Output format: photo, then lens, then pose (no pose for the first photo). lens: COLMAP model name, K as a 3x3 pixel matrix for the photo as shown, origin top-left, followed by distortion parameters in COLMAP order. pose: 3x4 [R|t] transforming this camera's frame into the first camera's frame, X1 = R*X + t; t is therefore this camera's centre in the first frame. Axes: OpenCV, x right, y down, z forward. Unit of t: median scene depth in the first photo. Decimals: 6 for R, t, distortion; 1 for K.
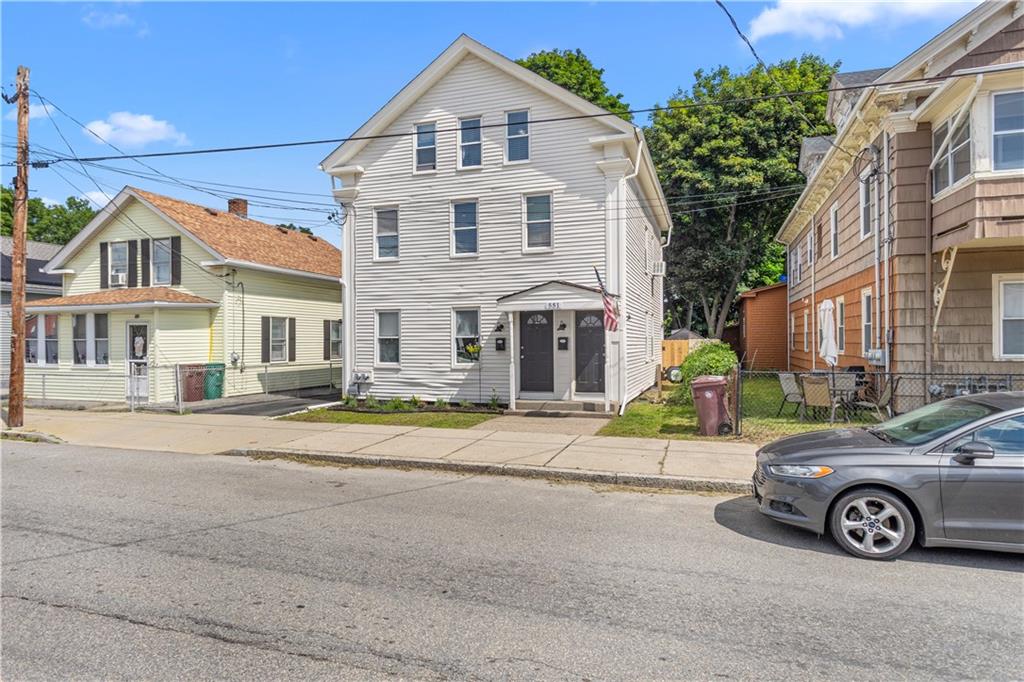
lens RADIAL K [[607.2, 0, 520.5], [0, 607.2, 343.5], [0, 0, 1]] dist [-0.002829, 0.003028]
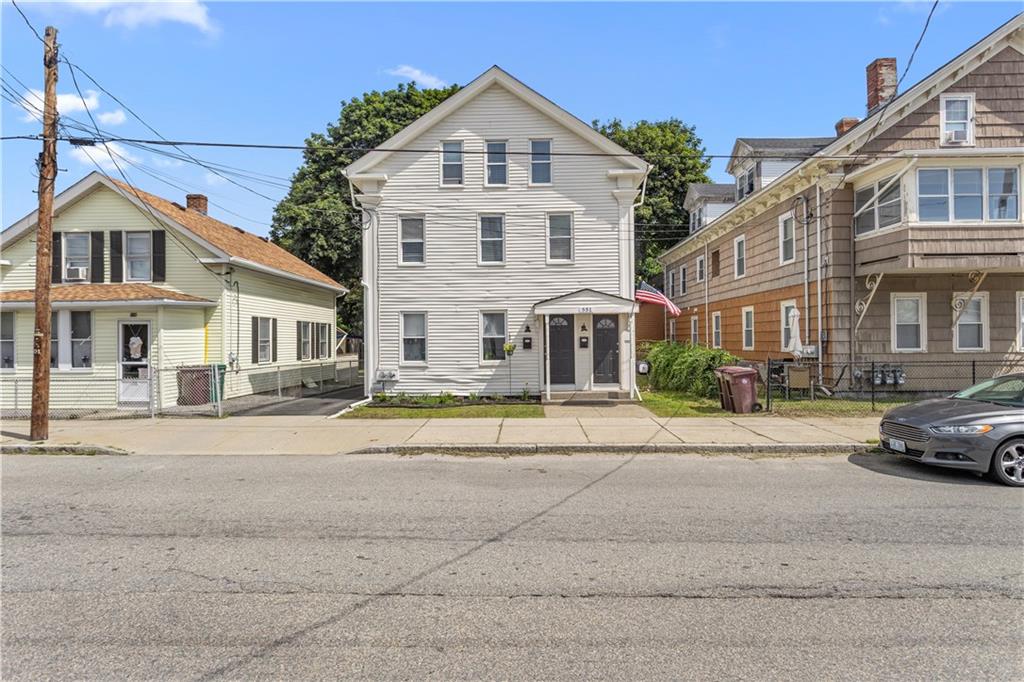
lens RADIAL K [[533.9, 0, 511.8], [0, 533.9, 341.0], [0, 0, 1]] dist [-0.003991, 0.003217]
pose [[0.951343, -0.002726, 0.308120, -0.370148], [0.004838, 0.999970, -0.006088, 0.003096], [-0.308094, 0.007283, 0.951328, 0.059300]]
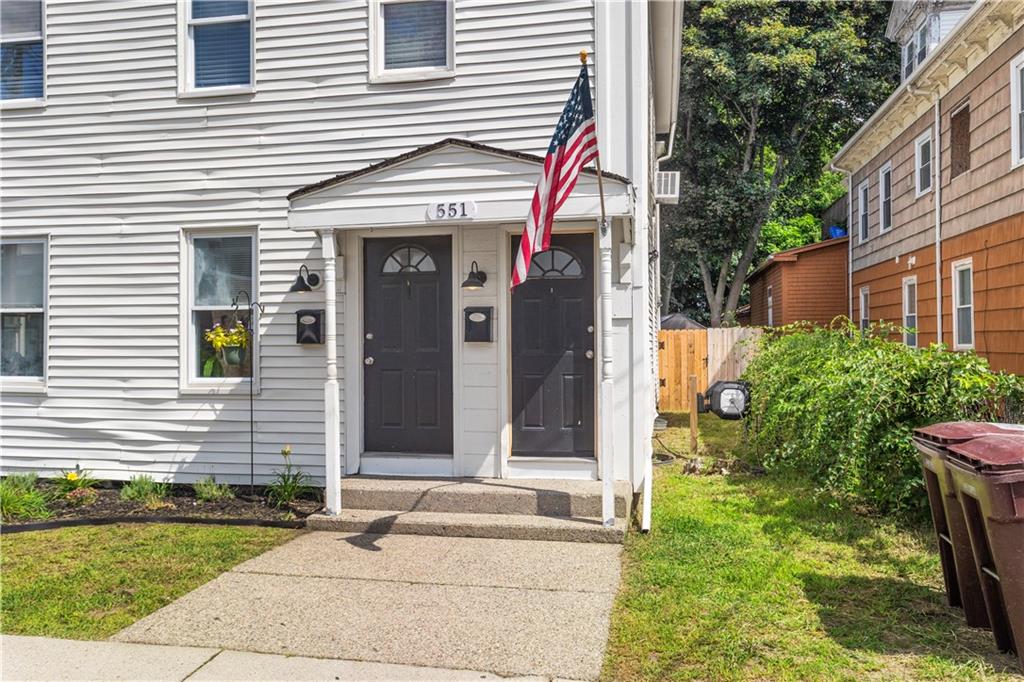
lens RADIAL K [[745.9, 0, 528.3], [0, 745.9, 332.9], [0, 0, 1]] dist [0.005831, 0.009172]
pose [[0.990968, 0.002339, 0.134076, 0.038316], [-0.000184, 0.999871, -0.016088, 0.012454], [-0.134097, 0.015918, 0.990840, 0.533743]]
